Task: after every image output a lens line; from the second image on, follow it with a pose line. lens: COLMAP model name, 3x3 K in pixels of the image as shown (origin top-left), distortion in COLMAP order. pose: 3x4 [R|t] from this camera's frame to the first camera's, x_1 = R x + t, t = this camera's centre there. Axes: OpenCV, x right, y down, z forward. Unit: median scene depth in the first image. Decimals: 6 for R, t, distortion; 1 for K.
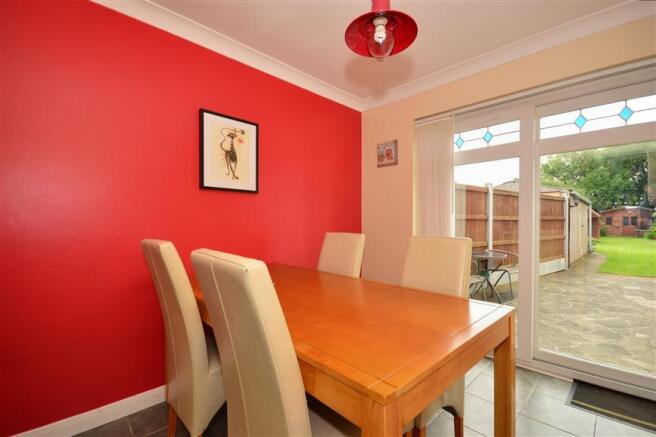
lens RADIAL K [[294.2, 0, 331.5], [0, 294.2, 219.2], [0, 0, 1]] dist [-0.005847, -0.001169]
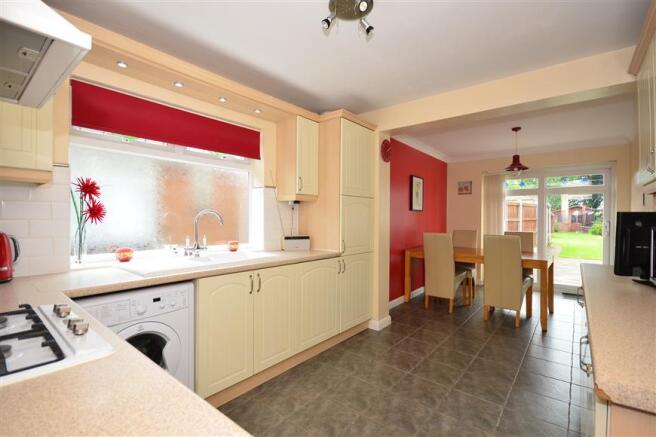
lens RADIAL K [[302.6, 0, 326.6], [0, 302.6, 221.7], [0, 0, 1]] dist [0.003608, 0.000359]
pose [[0.994222, -0.003953, 0.107271, -0.906926], [0.002328, 0.999881, 0.015264, -0.035100], [-0.107319, -0.014926, 0.994113, -0.847501]]
